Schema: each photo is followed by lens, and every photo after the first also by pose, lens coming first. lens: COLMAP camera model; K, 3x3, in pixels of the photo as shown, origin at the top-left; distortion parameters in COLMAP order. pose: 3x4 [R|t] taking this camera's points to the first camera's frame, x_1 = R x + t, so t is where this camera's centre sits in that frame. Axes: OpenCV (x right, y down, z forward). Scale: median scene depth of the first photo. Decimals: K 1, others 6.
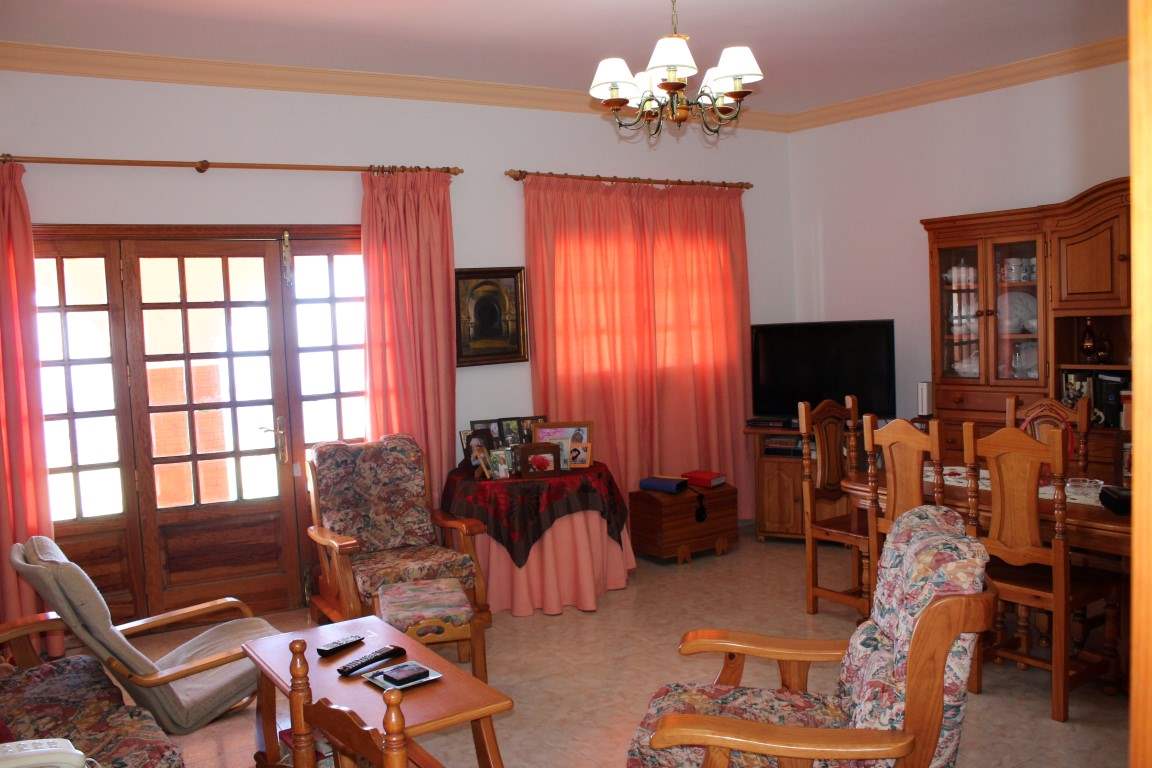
lens RADIAL K [[951.9, 0, 575.4], [0, 951.9, 394.2], [0, 0, 1]] dist [-0.177143, 0.169237]
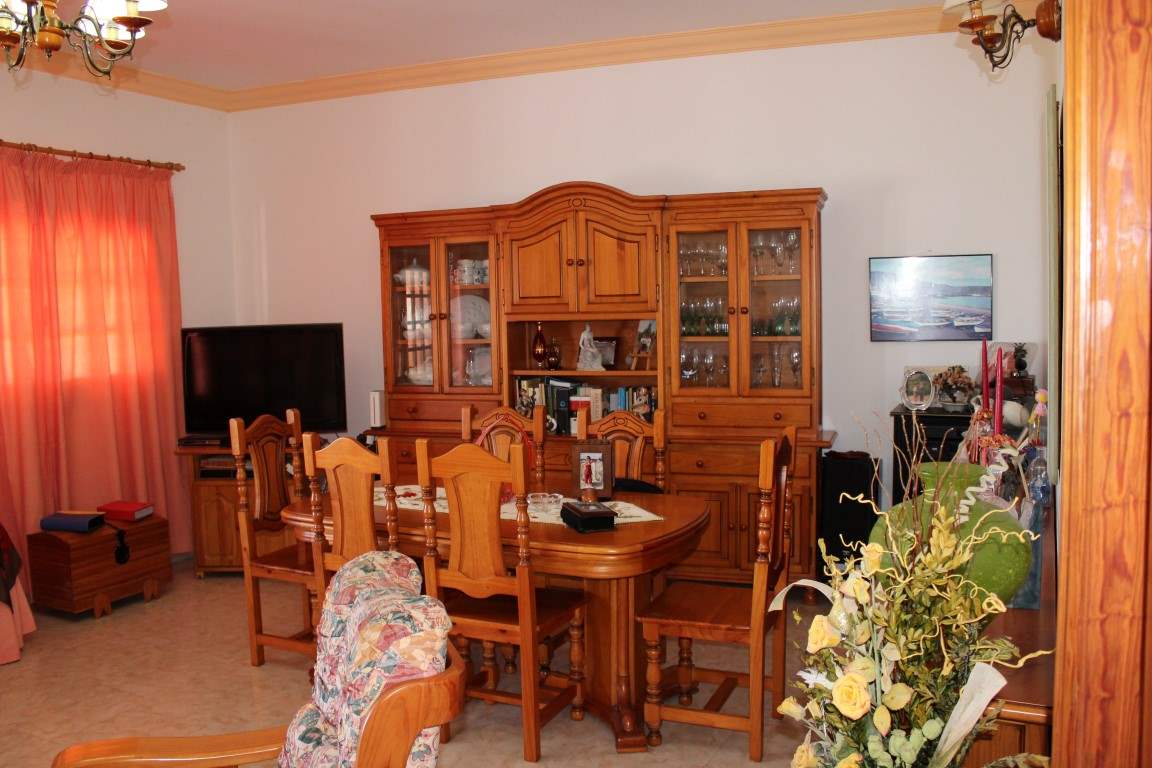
lens RADIAL K [[951.9, 0, 575.4], [0, 951.9, 394.2], [0, 0, 1]] dist [-0.177143, 0.169237]
pose [[0.847662, -0.019595, 0.530175, 0.052207], [0.022990, 0.999736, 0.000193, -0.006152], [-0.530039, 0.012025, 0.847888, 0.116398]]
